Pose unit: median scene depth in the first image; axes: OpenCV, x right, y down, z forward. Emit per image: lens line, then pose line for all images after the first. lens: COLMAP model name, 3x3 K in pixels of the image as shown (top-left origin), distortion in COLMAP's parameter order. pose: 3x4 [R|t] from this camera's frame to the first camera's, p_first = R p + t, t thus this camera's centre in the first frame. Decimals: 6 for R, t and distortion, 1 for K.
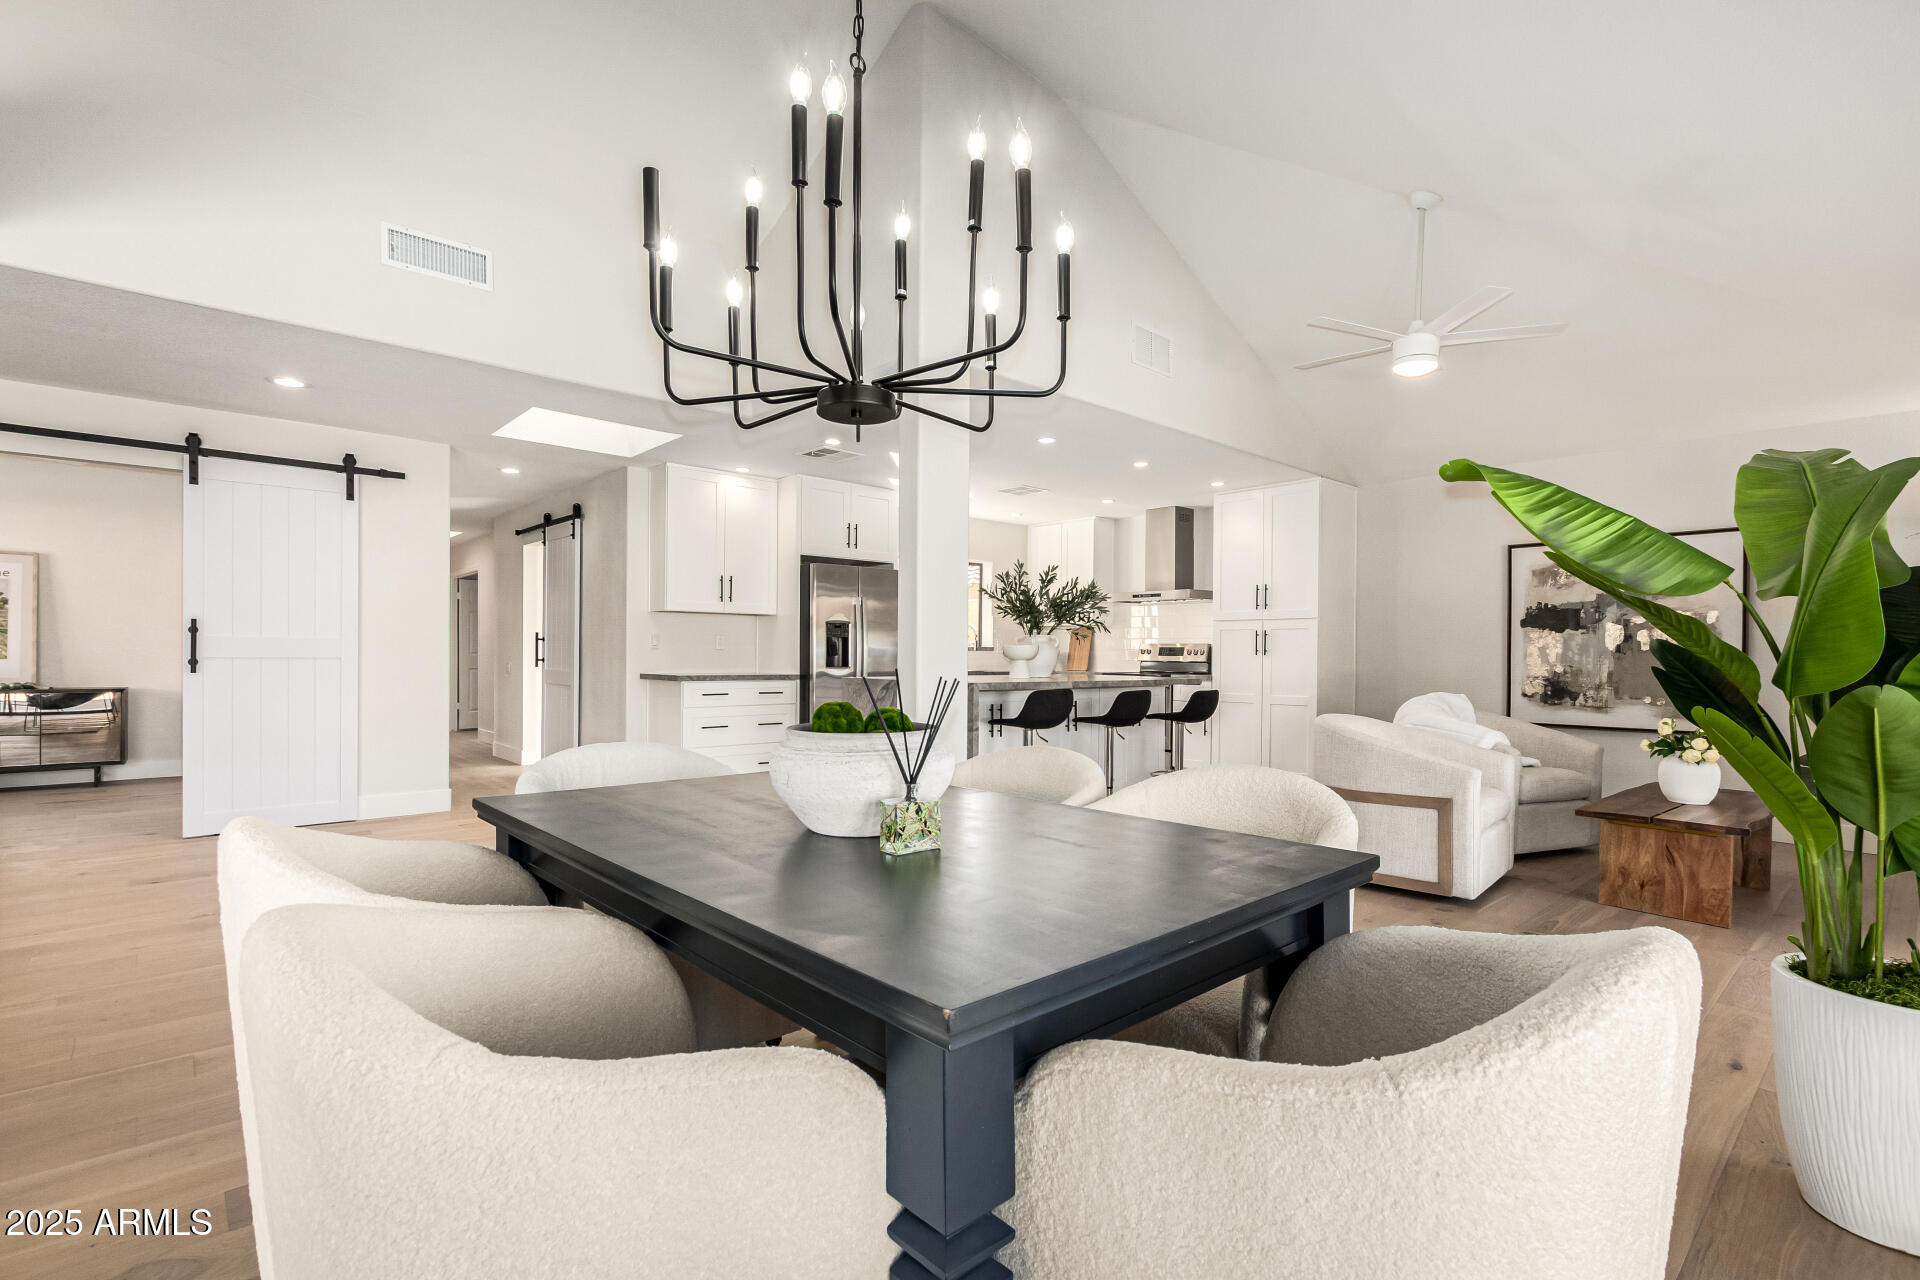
lens RADIAL K [[873.6, 0, 961.1], [0, 873.6, 657.5], [0, 0, 1]] dist [0.000777, -0.000532]
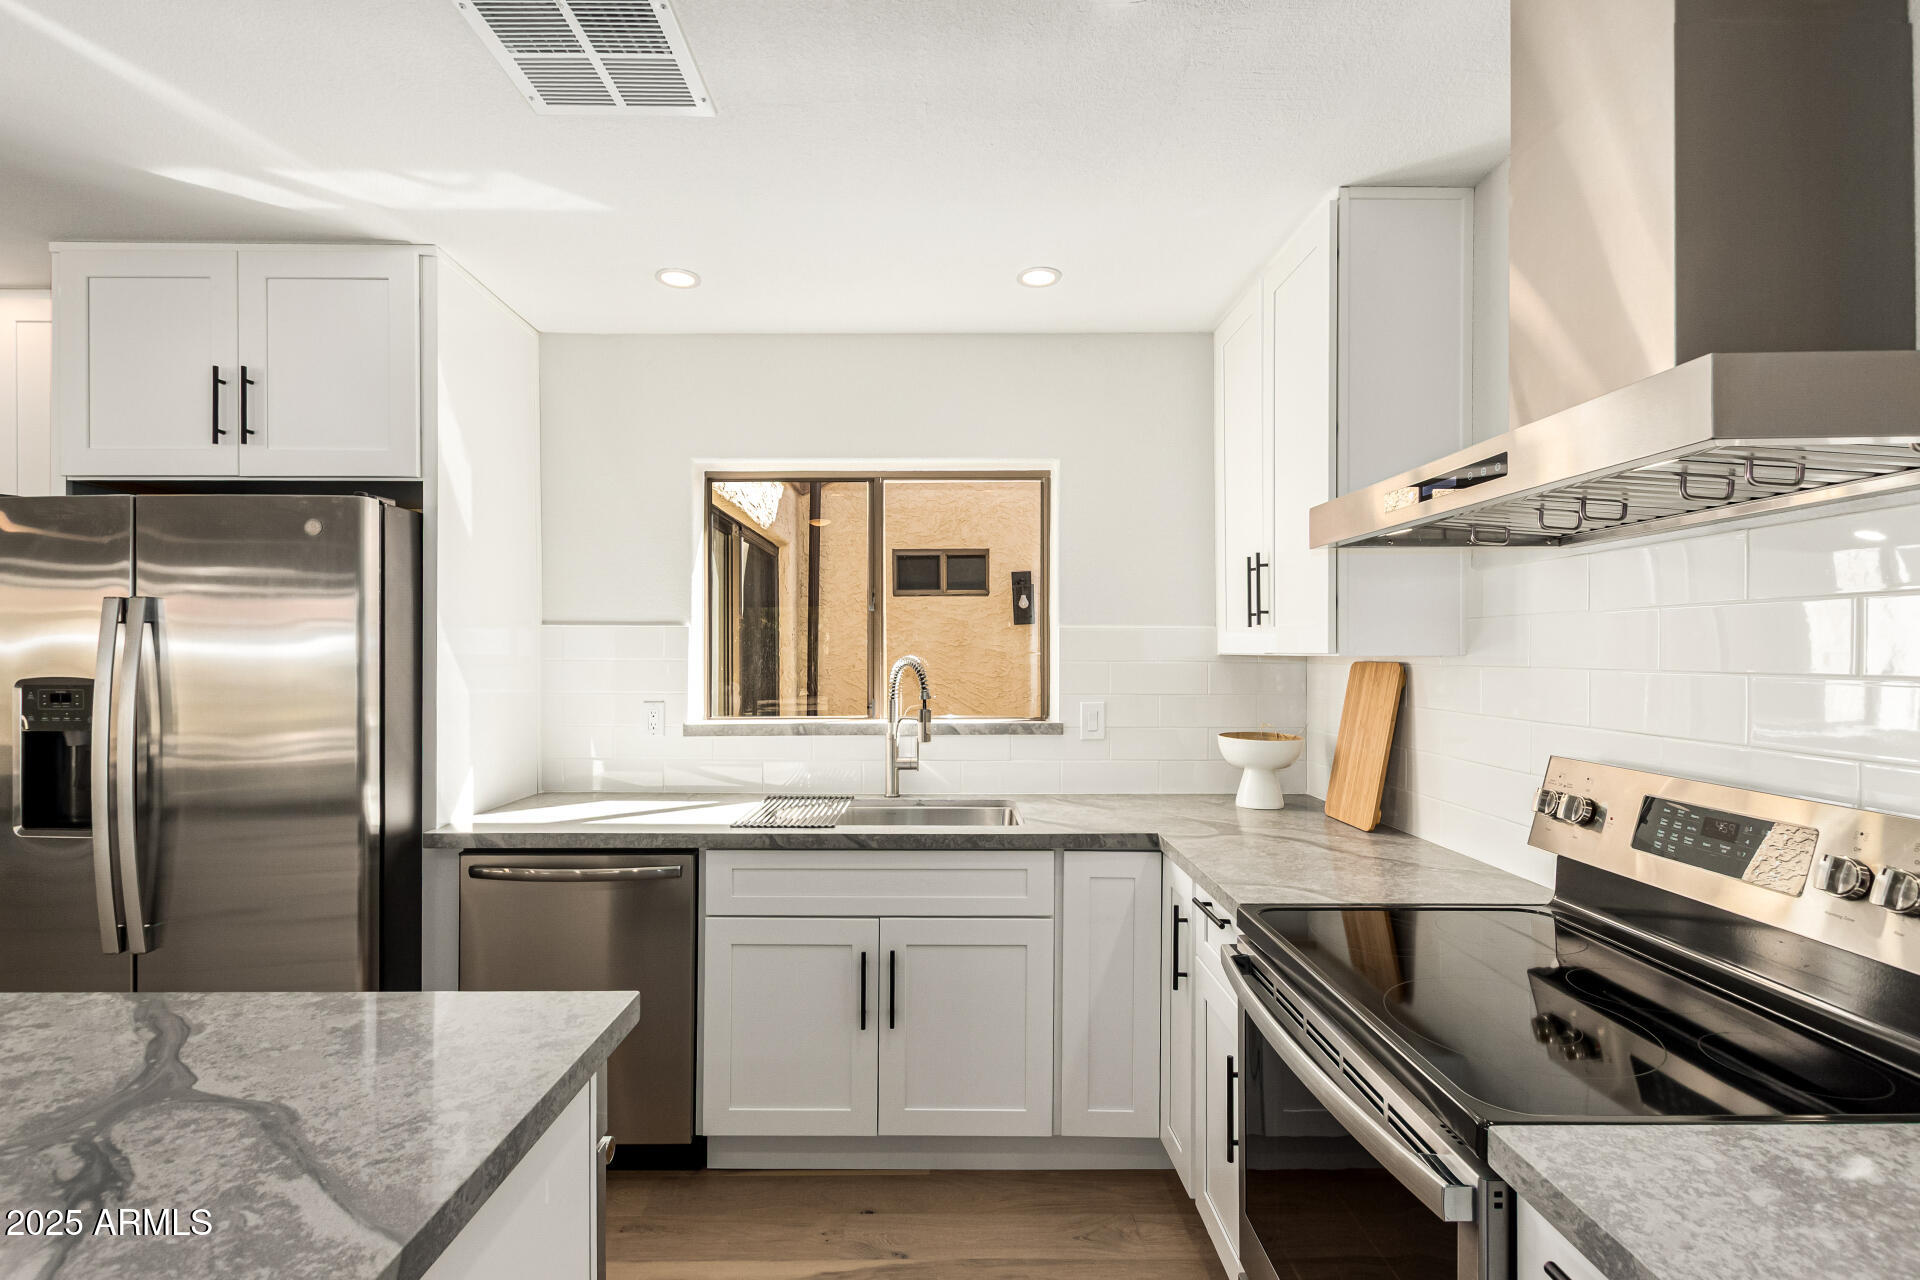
lens RADIAL K [[893.1, 0, 958.1], [0, 893.1, 649.0], [0, 0, 1]] dist [0.010453, -0.000712]
pose [[0.739546, -0.013468, -0.672971, 0.346683], [0.001566, 0.999832, -0.018288, -0.051448], [0.673104, 0.012471, 0.739443, 1.108864]]
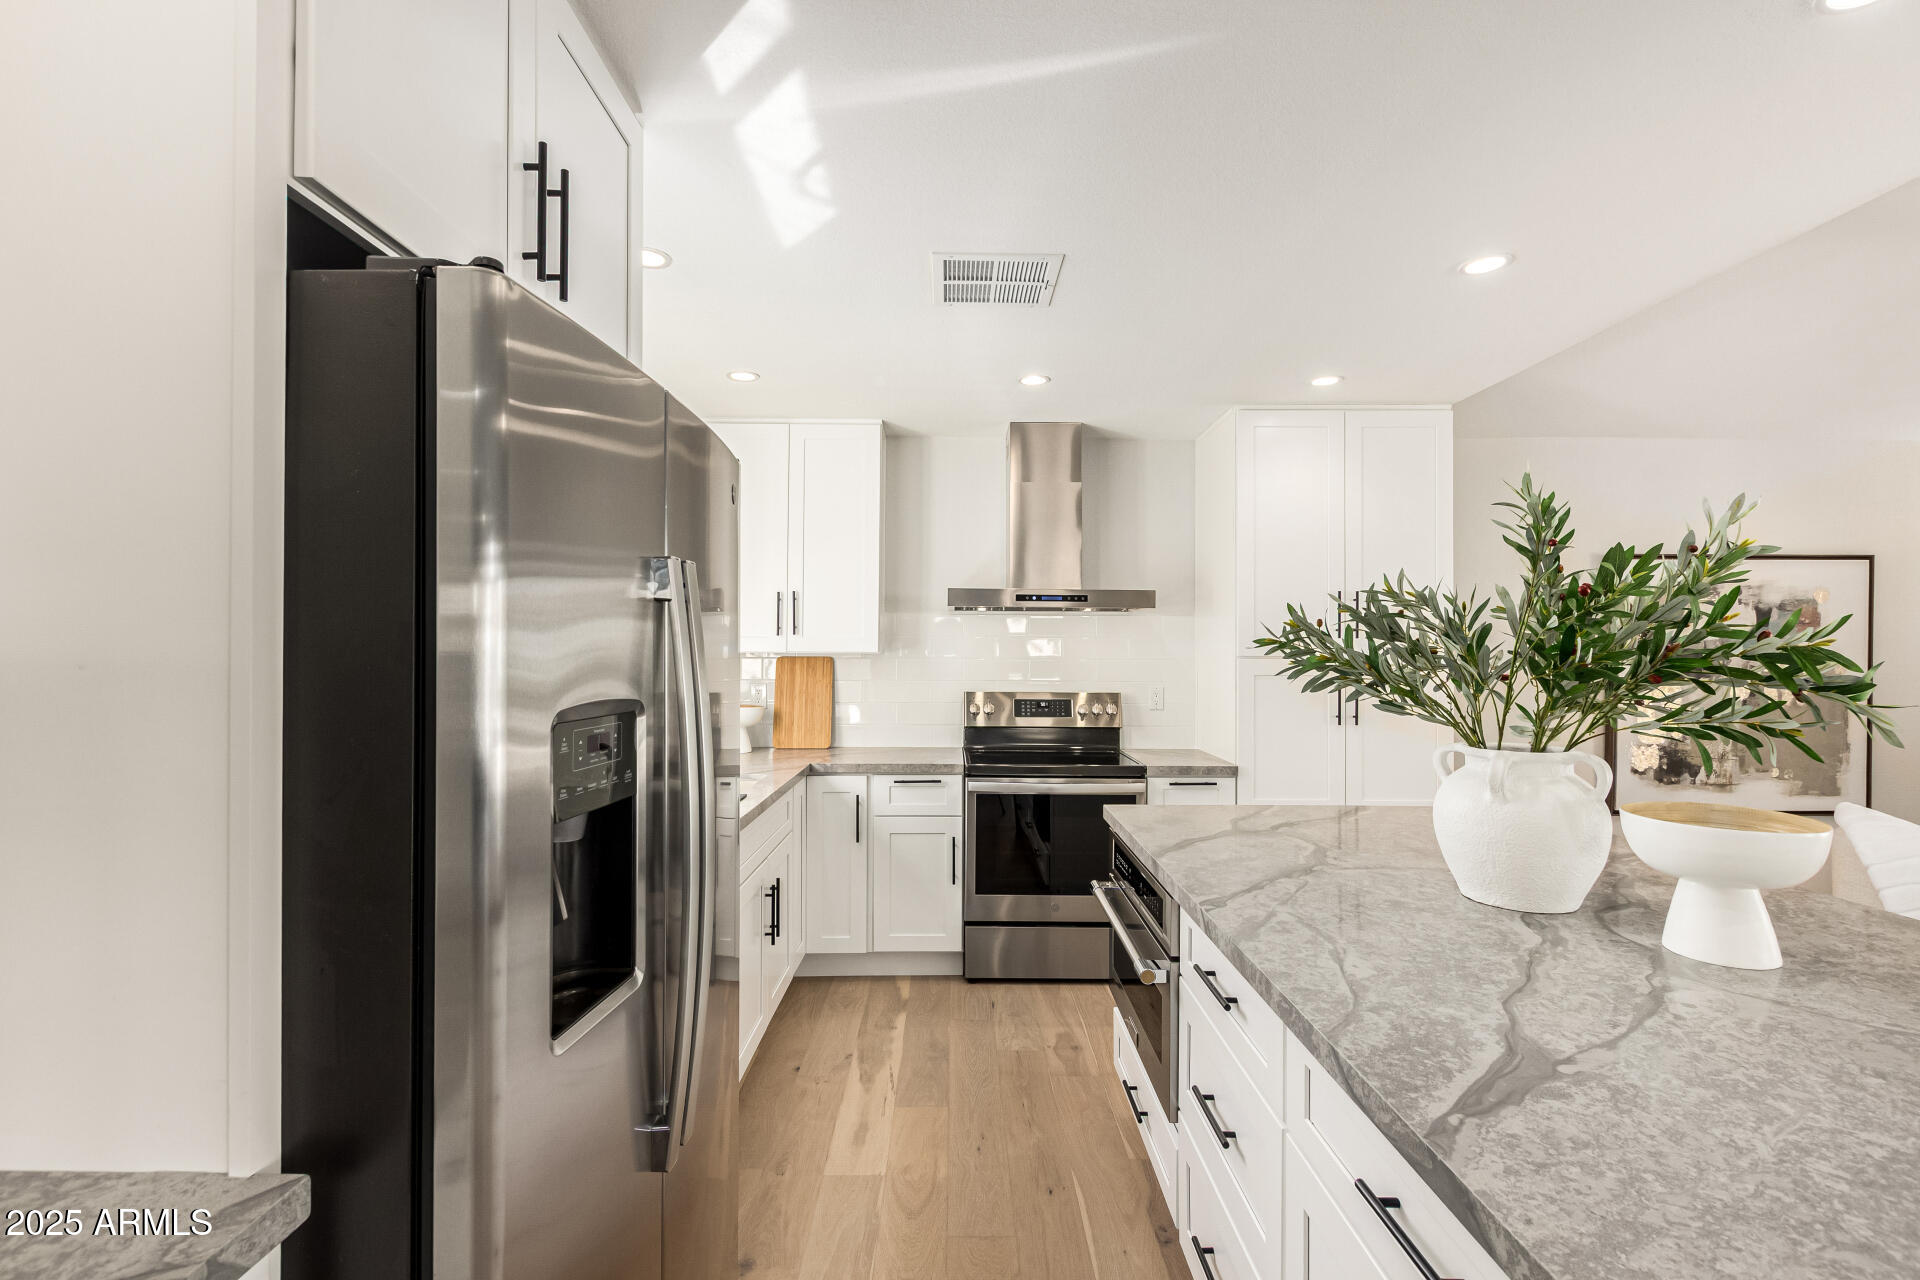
lens RADIAL K [[873.6, 0, 961.1], [0, 873.6, 657.5], [0, 0, 1]] dist [0.000777, -0.000532]
pose [[0.673931, -0.006174, 0.738768, -0.237023], [0.003362, 0.999980, 0.005290, -0.054851], [-0.738786, -0.001082, 0.673939, 0.959256]]
